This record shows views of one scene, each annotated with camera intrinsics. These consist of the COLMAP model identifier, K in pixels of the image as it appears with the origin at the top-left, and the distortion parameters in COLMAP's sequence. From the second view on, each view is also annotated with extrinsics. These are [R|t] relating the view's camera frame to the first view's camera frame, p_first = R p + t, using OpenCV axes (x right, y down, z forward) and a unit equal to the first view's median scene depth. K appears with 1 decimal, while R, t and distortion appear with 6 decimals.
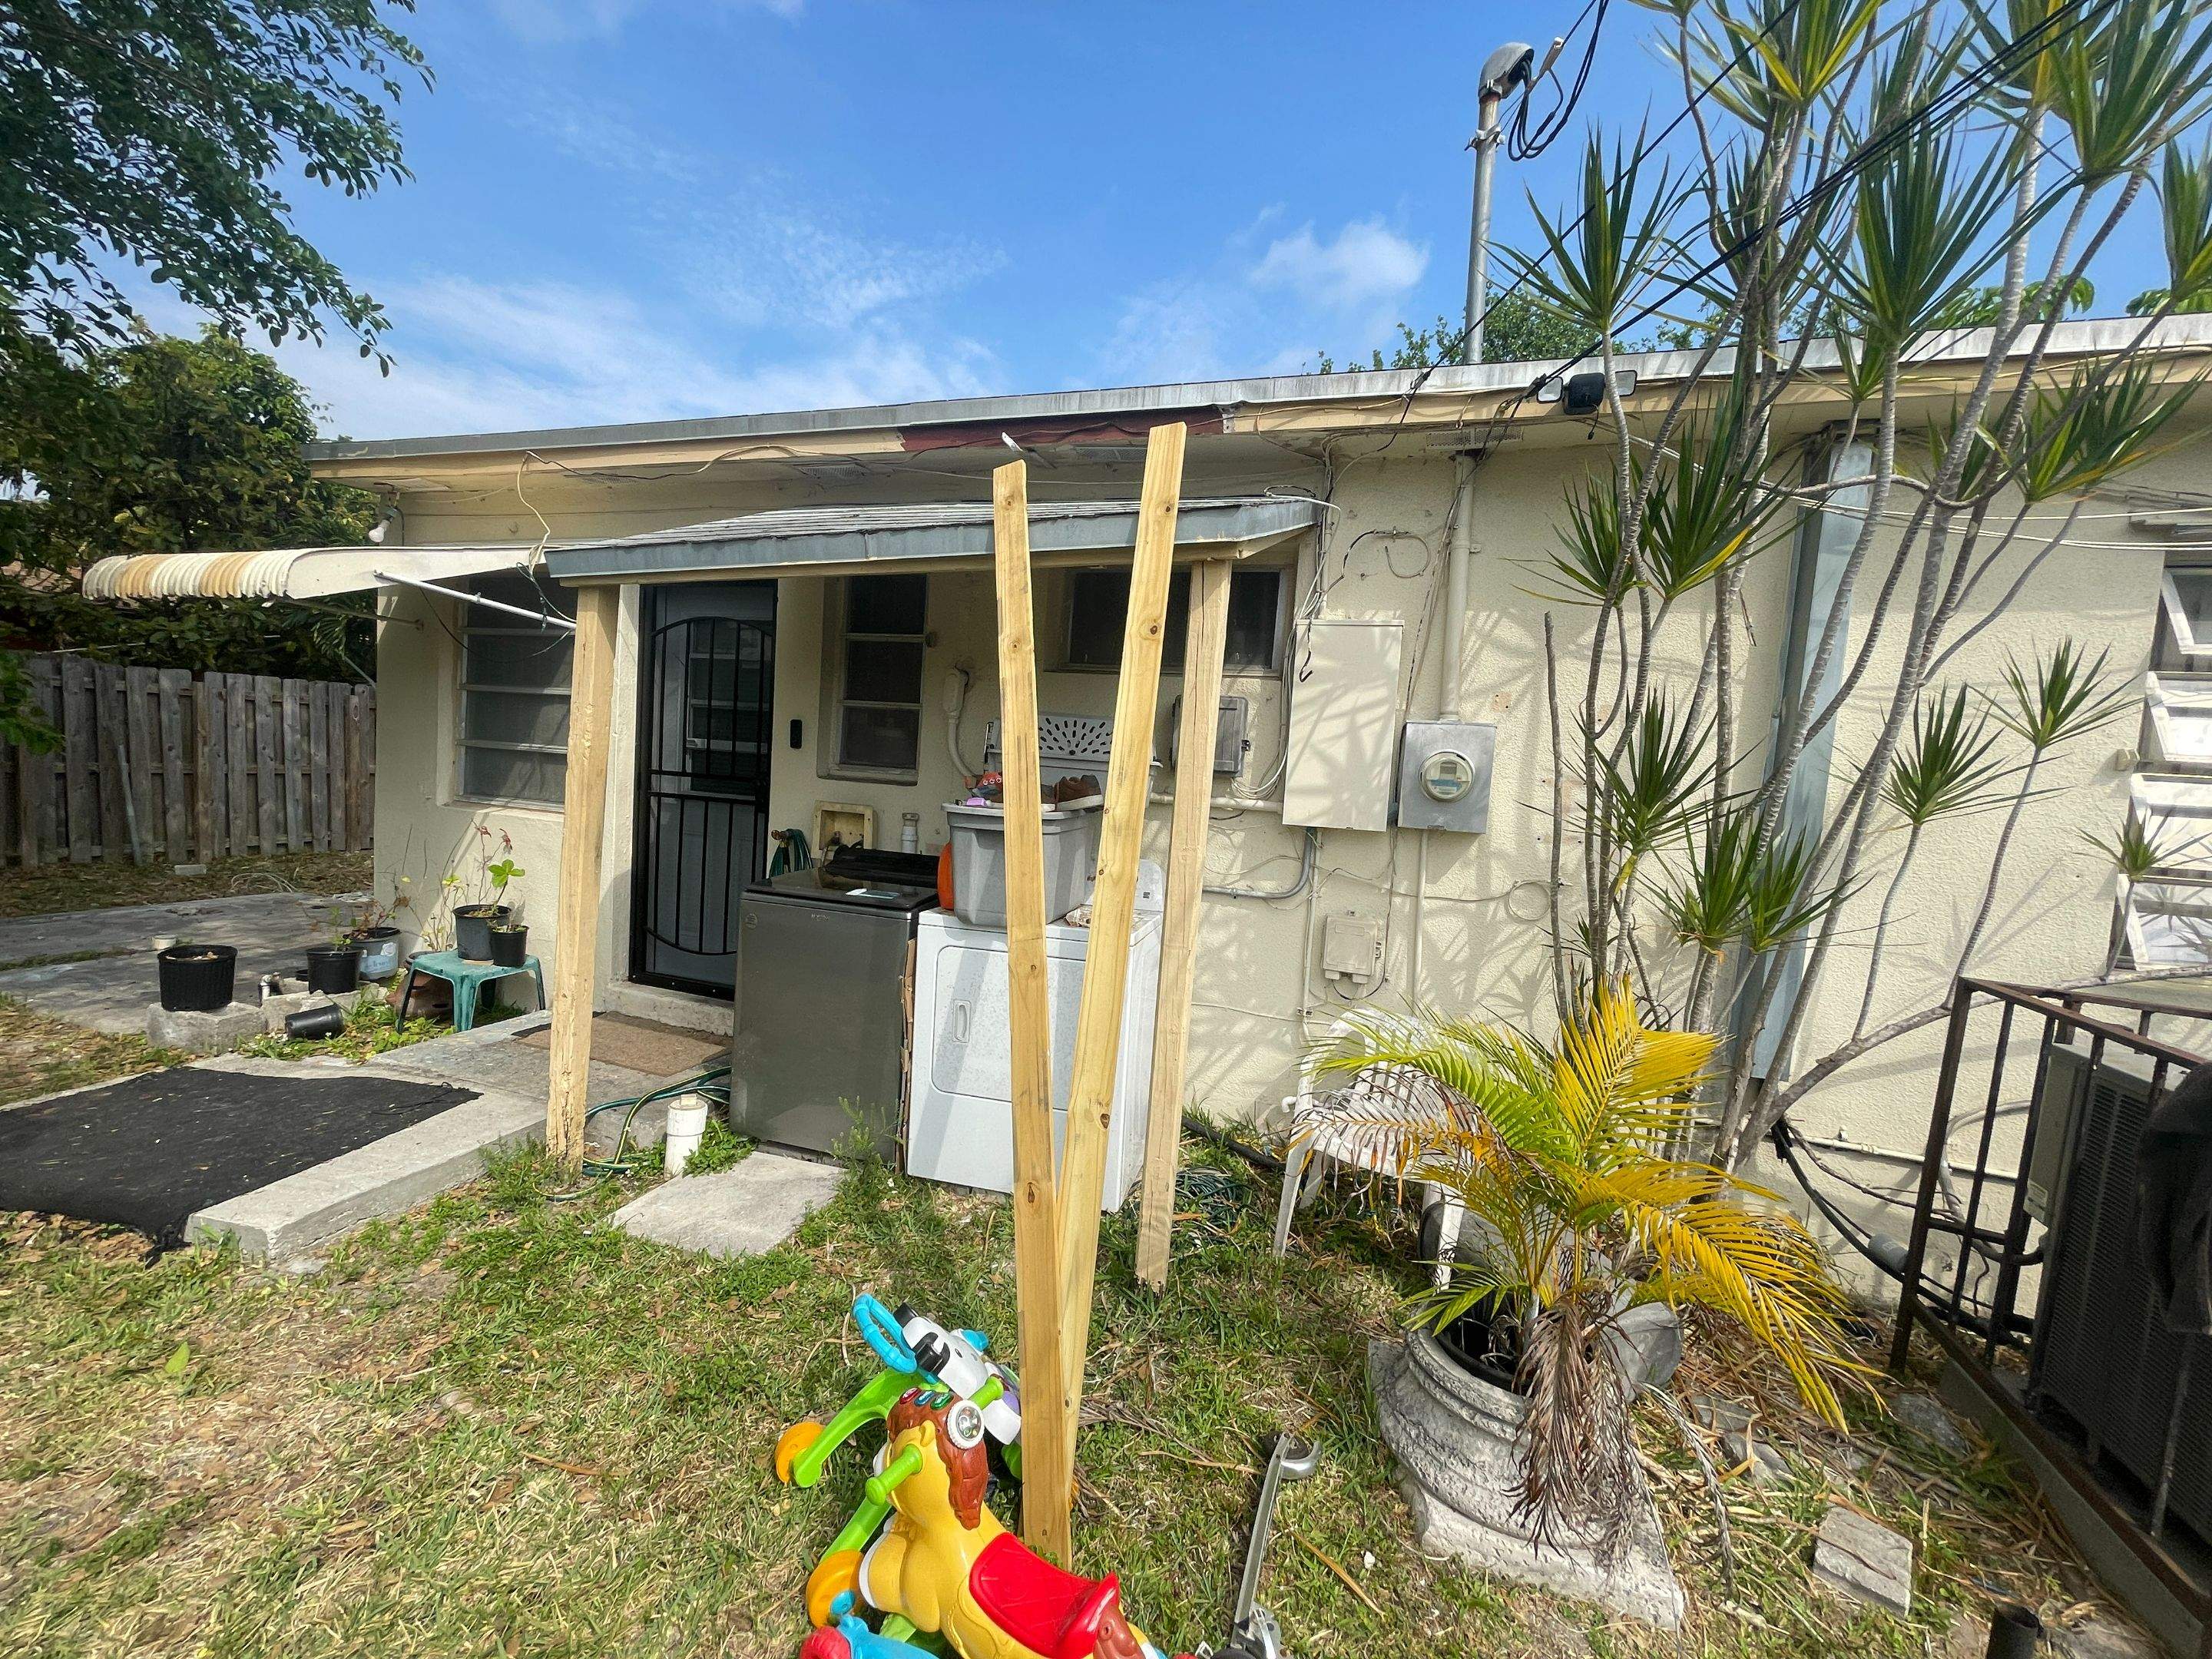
lens RADIAL K [[889.8, 0, 1107.2], [0, 889.8, 830.9], [0, 0, 1]] dist [0.001758, -0.000236]
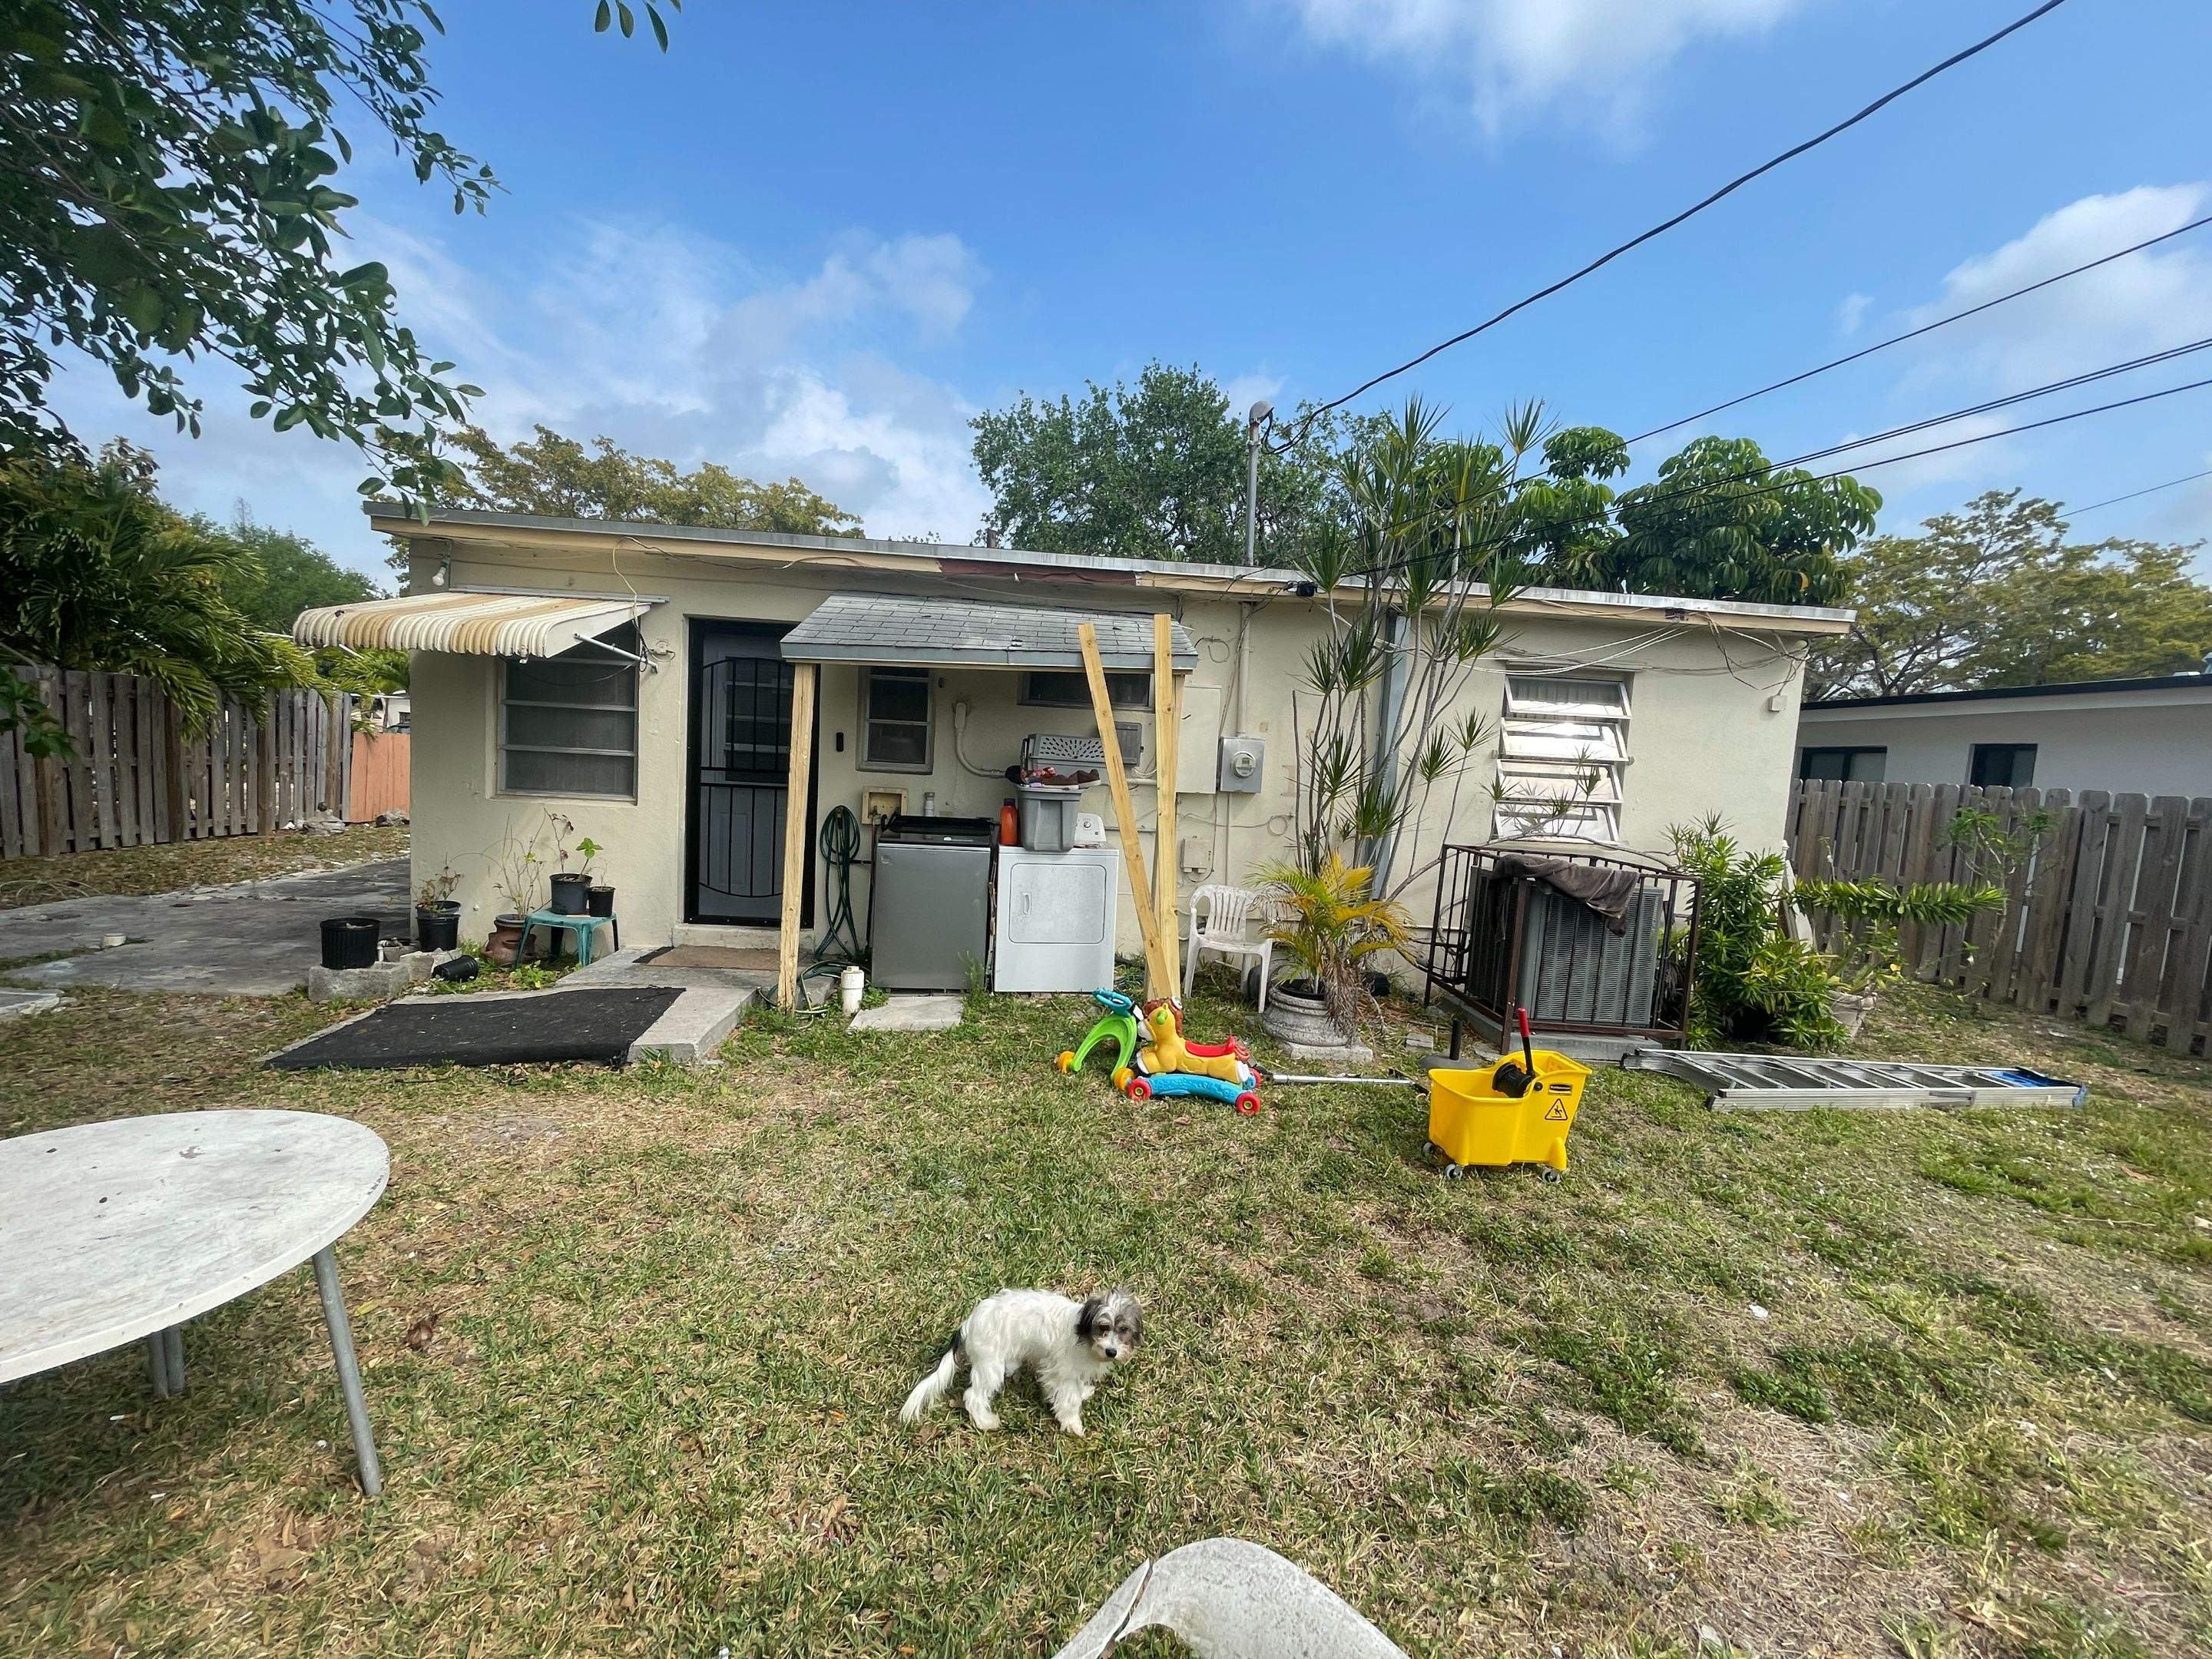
lens RADIAL K [[889.8, 0, 1107.2], [0, 889.8, 830.9], [0, 0, 1]] dist [0.001758, -0.000236]
pose [[0.922717, -0.049670, 0.382265, -0.695615], [0.035474, 0.998397, 0.044101, -0.012570], [-0.383843, -0.027132, 0.923000, -0.755607]]
